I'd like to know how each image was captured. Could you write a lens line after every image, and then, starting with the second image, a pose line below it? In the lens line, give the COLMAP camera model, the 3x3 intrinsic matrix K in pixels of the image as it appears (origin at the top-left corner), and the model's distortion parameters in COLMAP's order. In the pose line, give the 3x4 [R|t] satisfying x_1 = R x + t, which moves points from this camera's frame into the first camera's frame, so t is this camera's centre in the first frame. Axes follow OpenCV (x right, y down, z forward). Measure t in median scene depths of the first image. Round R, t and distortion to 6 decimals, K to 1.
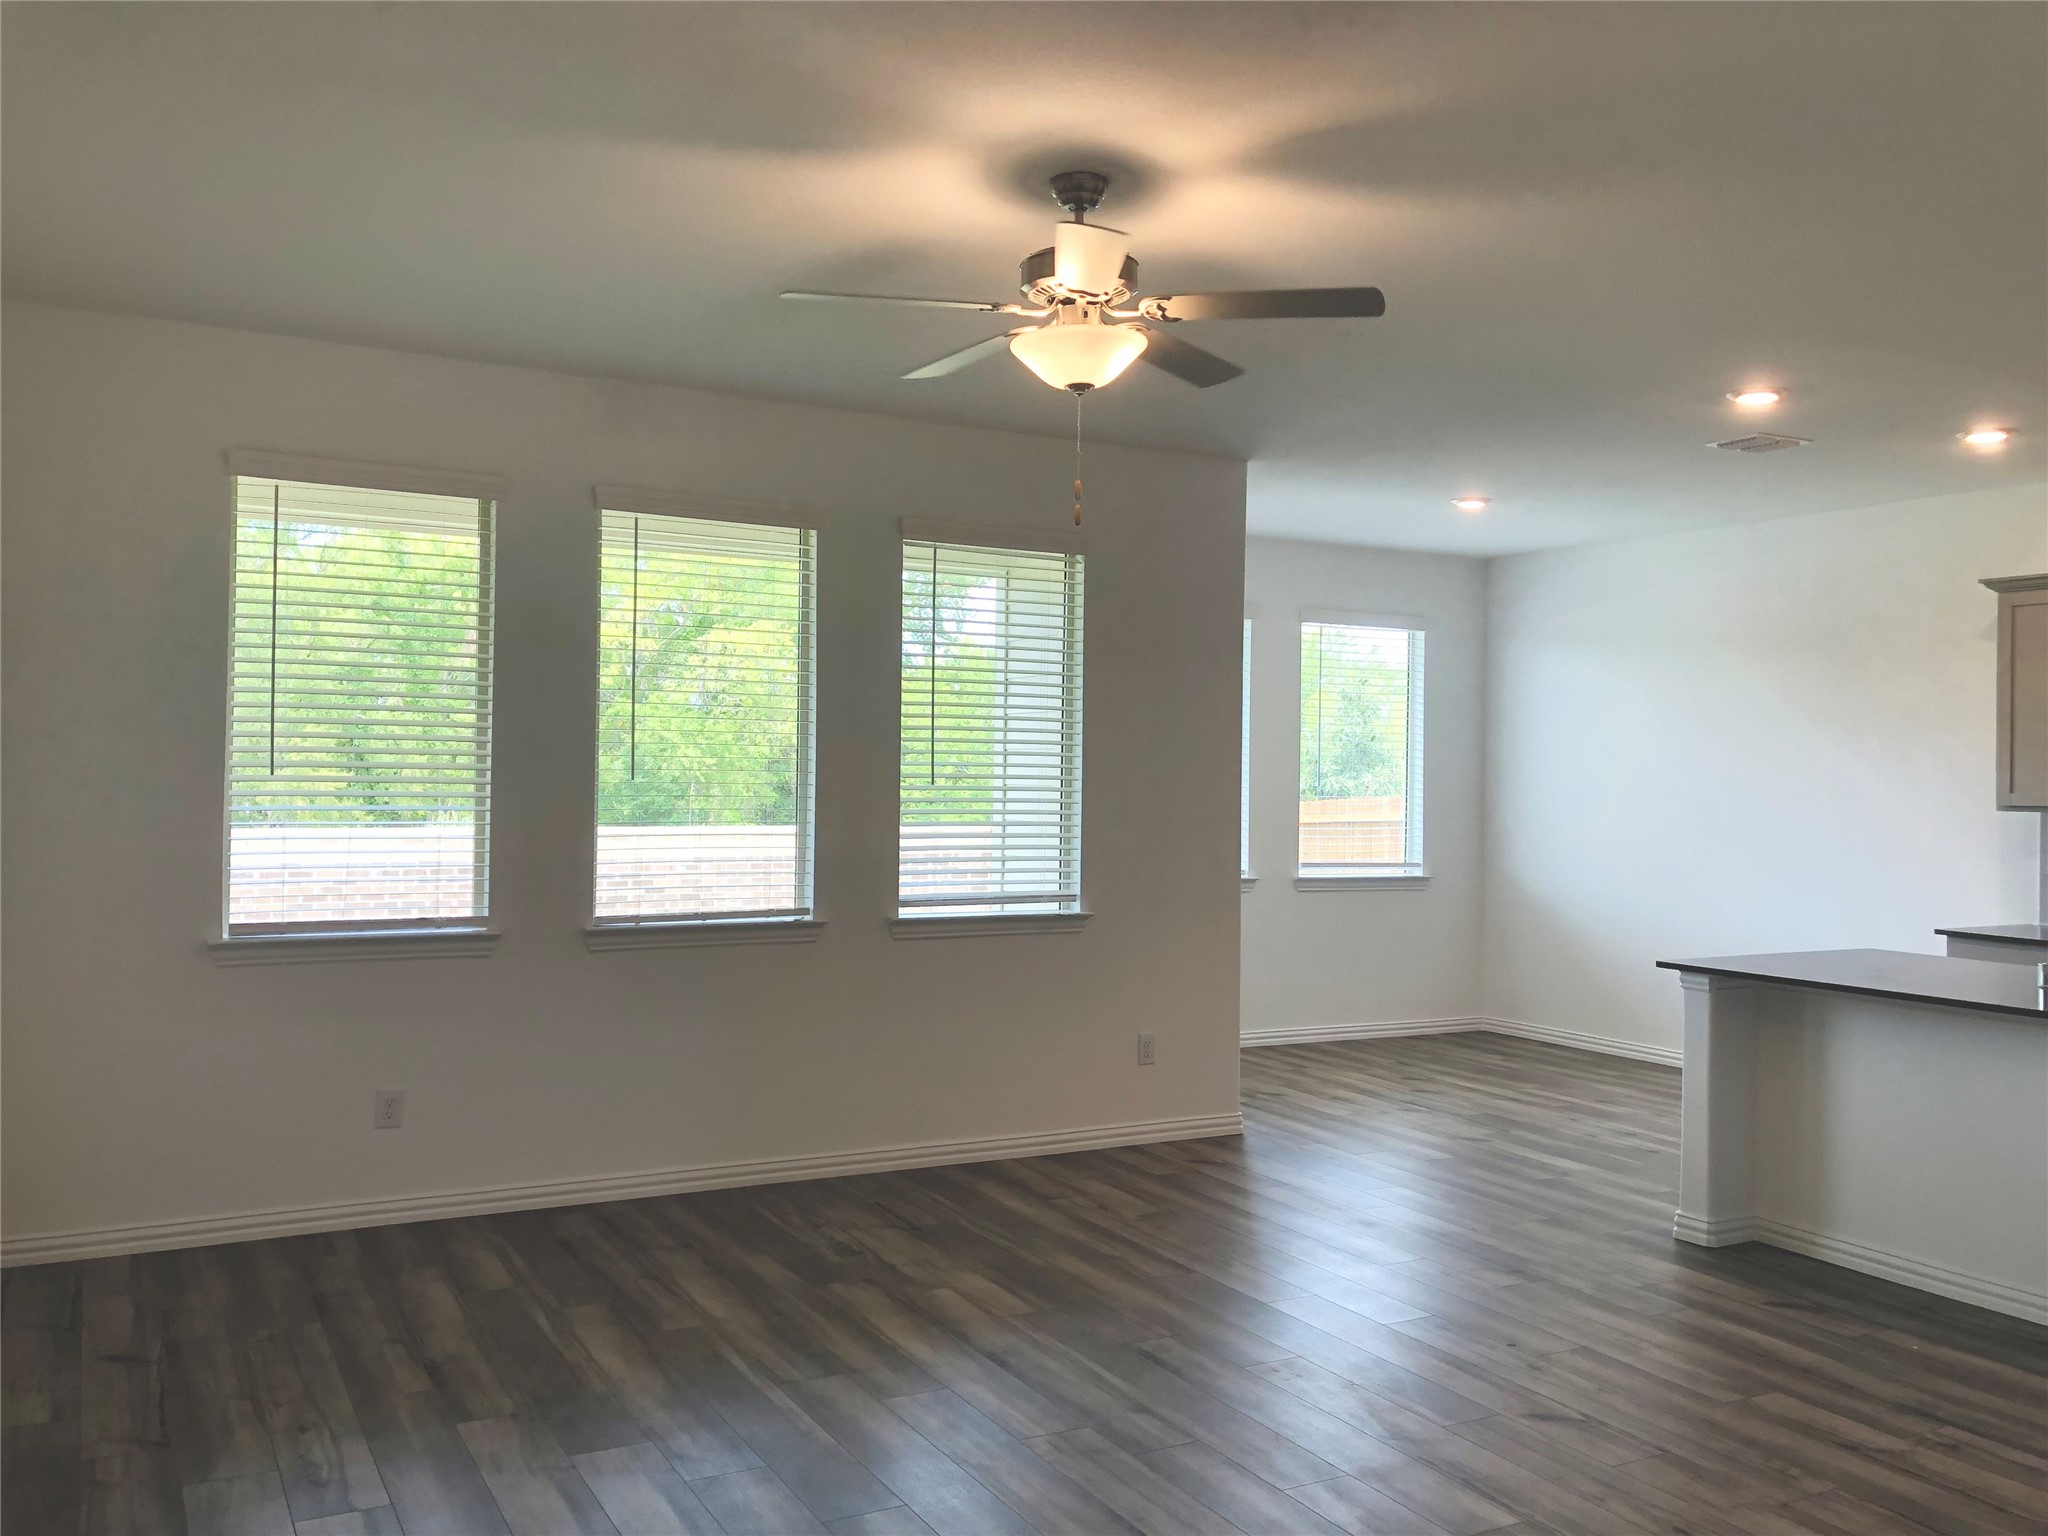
lens RADIAL K [[1662.4, 0, 1024.0], [0, 1662.4, 768.0], [0, 0, 1]] dist [0.031206, -0.065967]
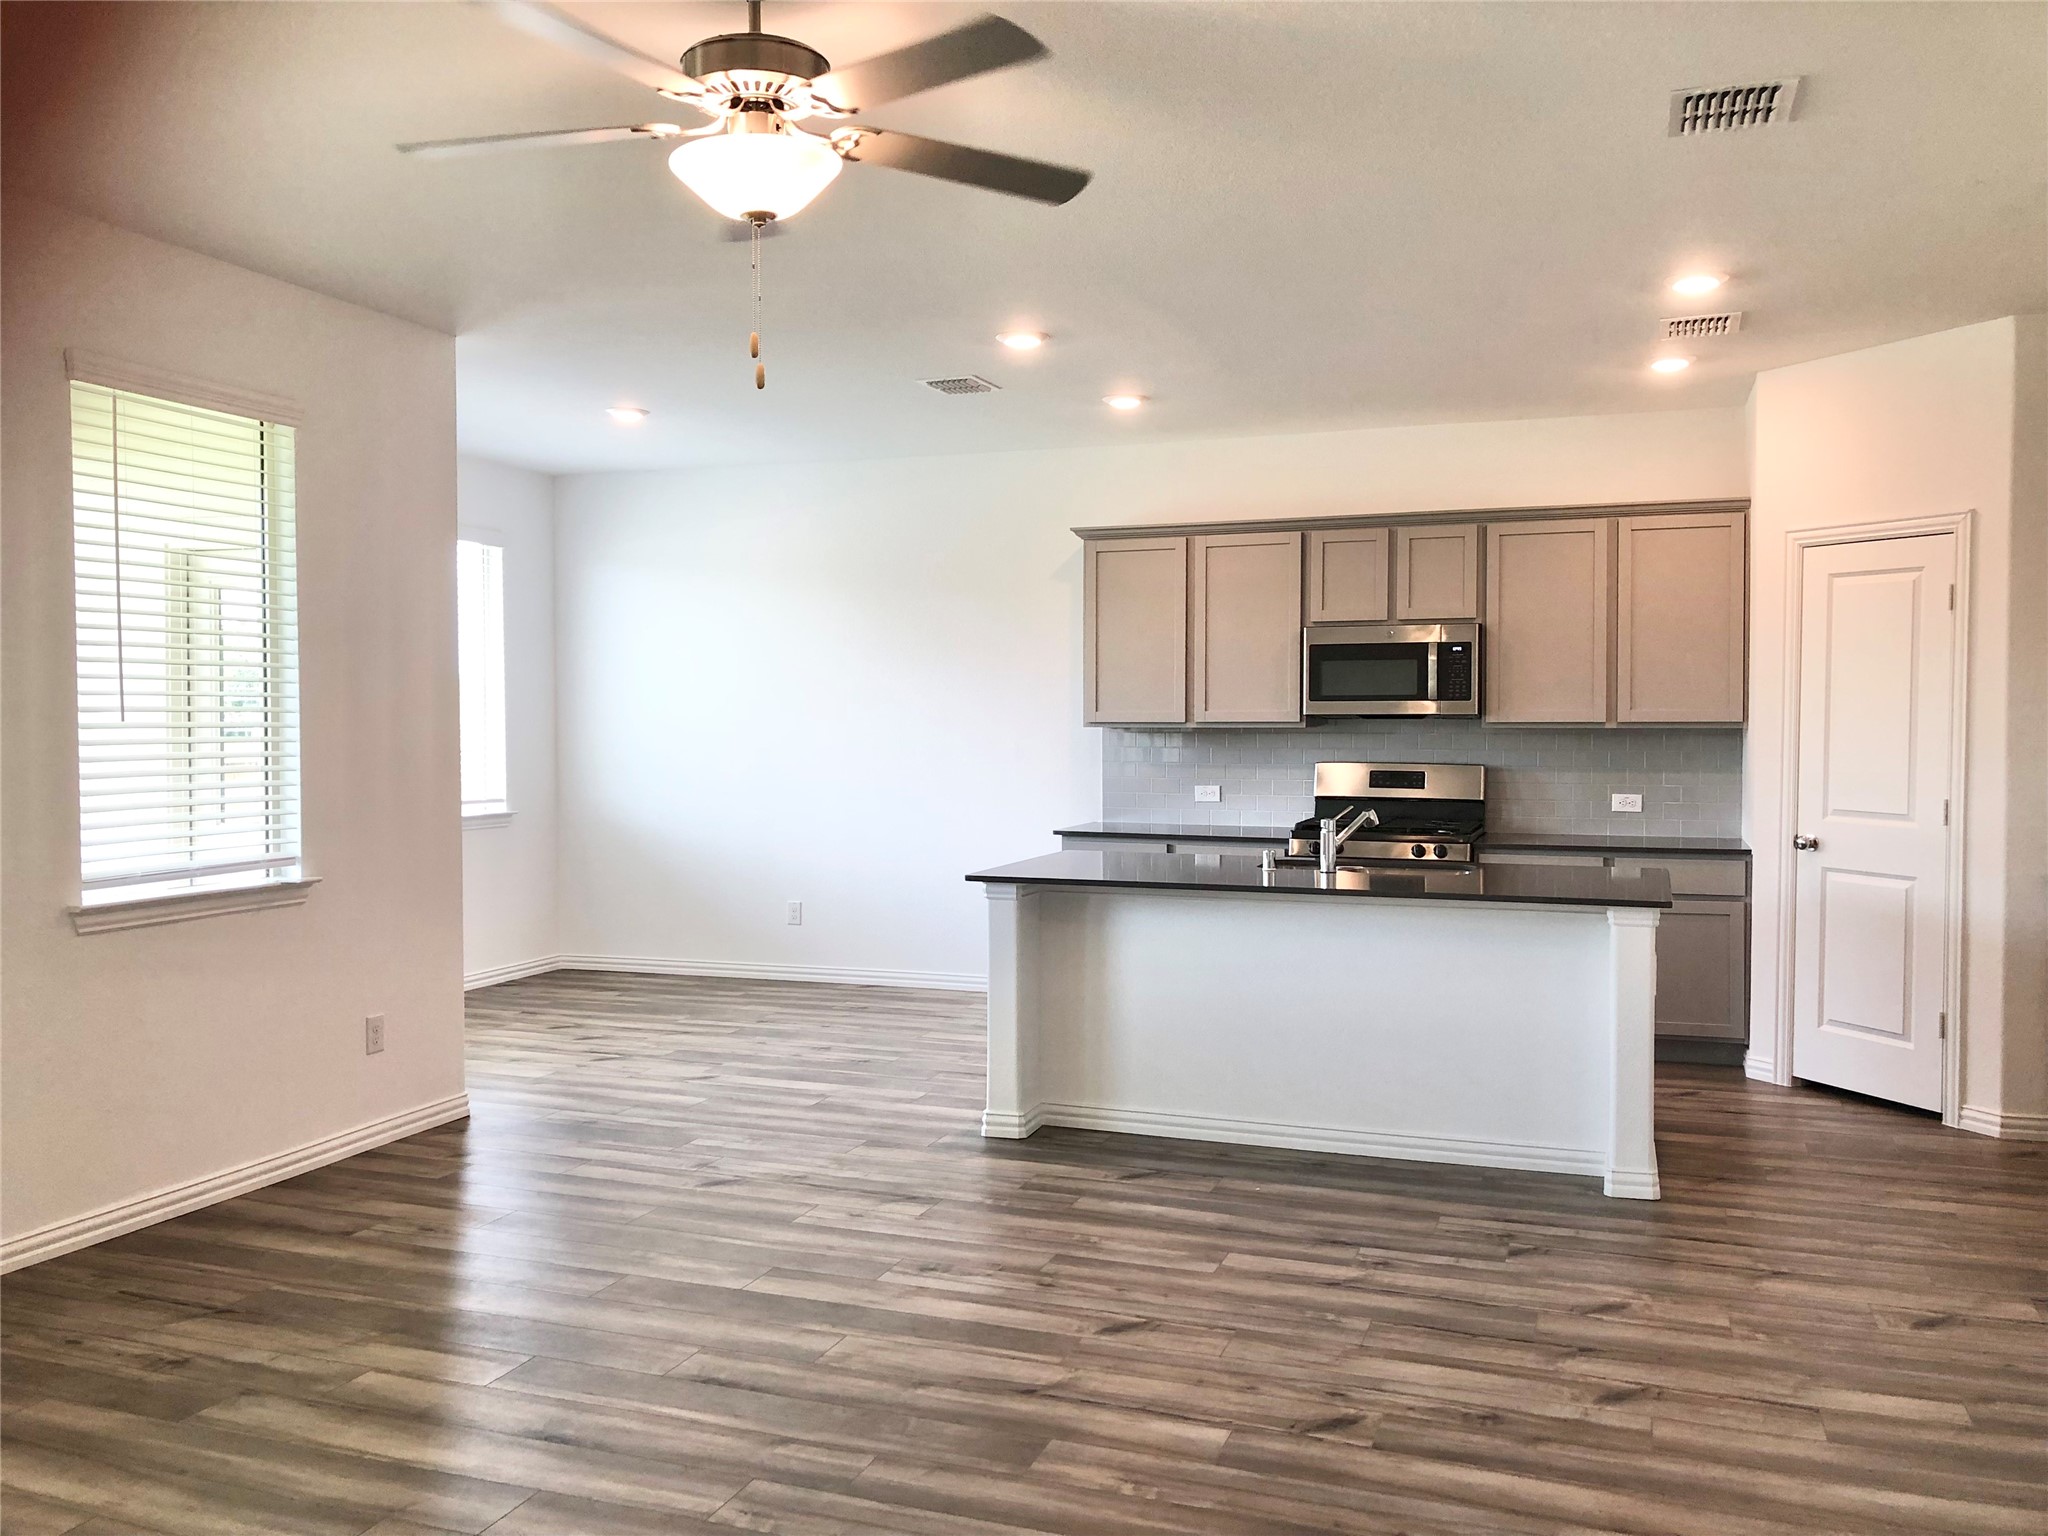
lens RADIAL K [[1640.4, 0, 1024.0], [0, 1640.4, 794.6], [0, 0, 1]] dist [0.009208, -0.002765]
pose [[0.755449, -0.048090, 0.653440, -0.271122], [0.009691, 0.998014, 0.062244, 0.000454], [-0.655136, -0.040690, 0.754415, 0.213495]]
